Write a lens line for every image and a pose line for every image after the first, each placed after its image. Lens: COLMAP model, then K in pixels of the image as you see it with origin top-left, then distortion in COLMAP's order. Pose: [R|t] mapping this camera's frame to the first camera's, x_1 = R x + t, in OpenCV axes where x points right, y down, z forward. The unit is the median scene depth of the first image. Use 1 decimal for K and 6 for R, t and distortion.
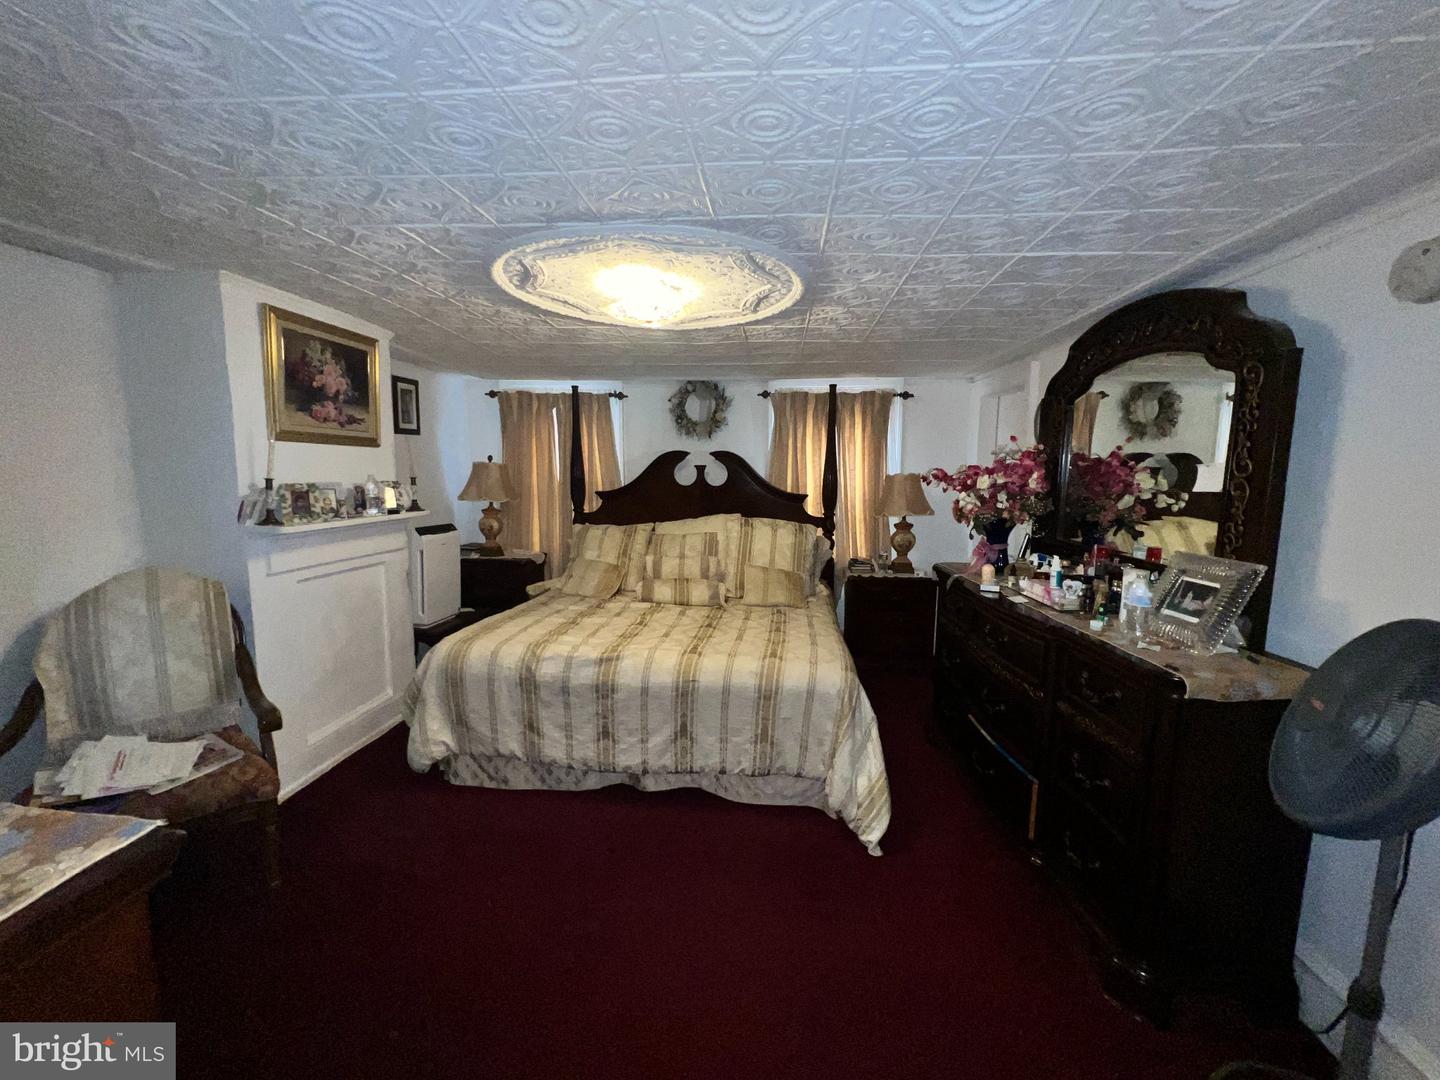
lens RADIAL K [[579.6, 0, 723.4], [0, 579.6, 540.2], [0, 0, 1]] dist [-0.000835, -0.000372]
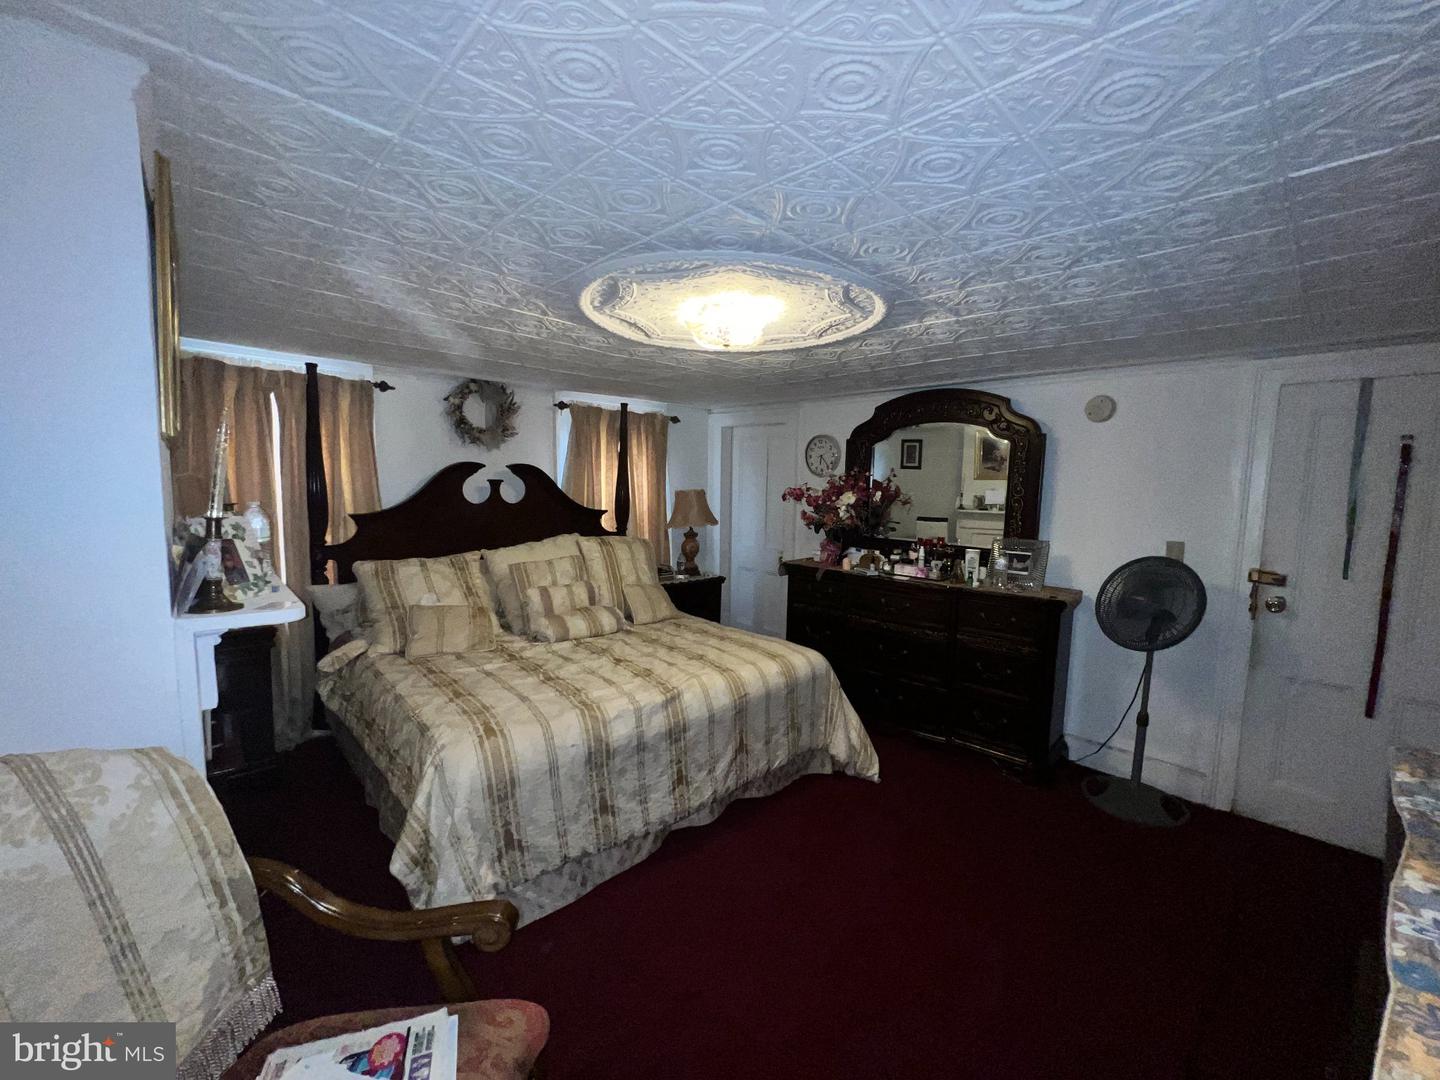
lens RADIAL K [[579.6, 0, 721.2], [0, 579.6, 538.4], [0, 0, 1]] dist [-0.000835, -0.000372]
pose [[0.661523, -0.067931, 0.746842, -0.486799], [0.078787, 0.996673, 0.020869, -0.035998], [-0.745775, 0.045036, 0.664674, 0.193165]]
